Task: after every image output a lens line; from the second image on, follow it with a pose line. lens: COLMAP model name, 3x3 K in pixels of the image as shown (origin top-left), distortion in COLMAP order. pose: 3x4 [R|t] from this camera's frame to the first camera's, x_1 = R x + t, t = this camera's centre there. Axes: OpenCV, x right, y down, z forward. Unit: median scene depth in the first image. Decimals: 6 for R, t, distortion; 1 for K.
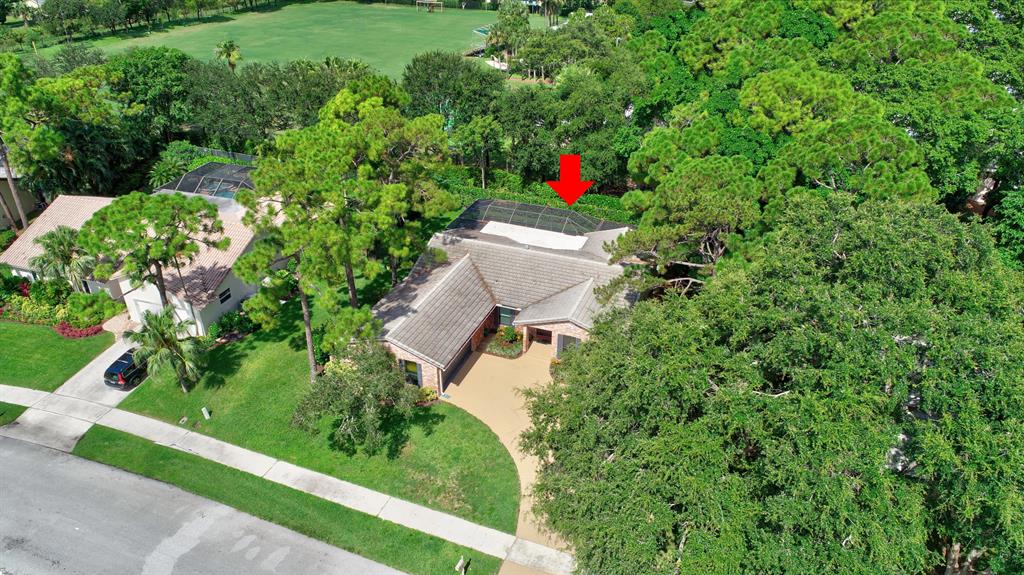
lens RADIAL K [[693.3, 0, 512.0], [0, 693.3, 287.5], [0, 0, 1]] dist [-0.003107, -0.000643]
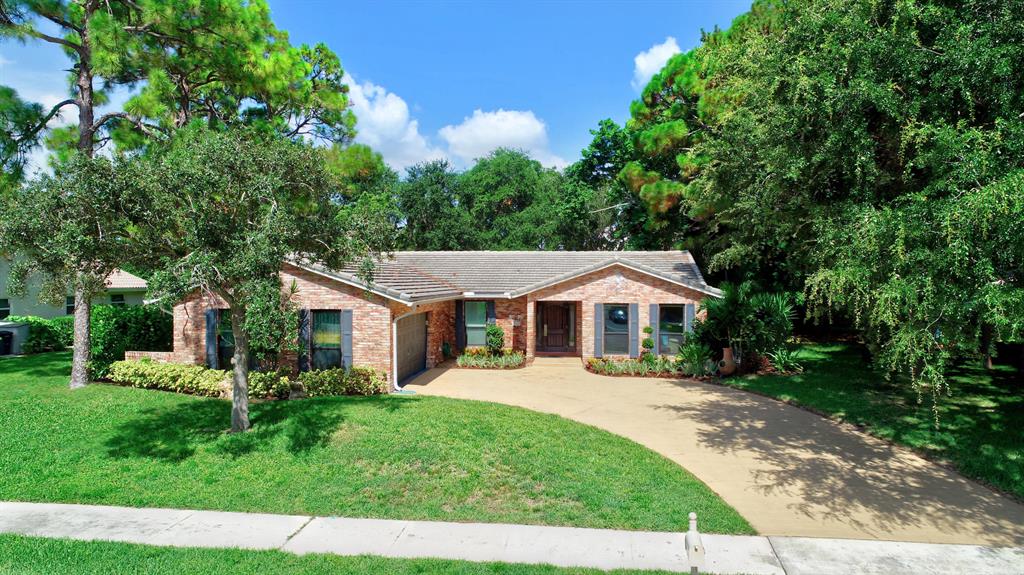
lens RADIAL K [[693.3, 0, 512.0], [0, 693.3, 287.5], [0, 0, 1]] dist [-0.003107, -0.000643]
pose [[0.966636, -0.009207, 0.255987, -0.158138], [0.128520, 0.881895, -0.453589, 0.342495], [-0.221578, 0.471355, 0.853655, 0.629891]]
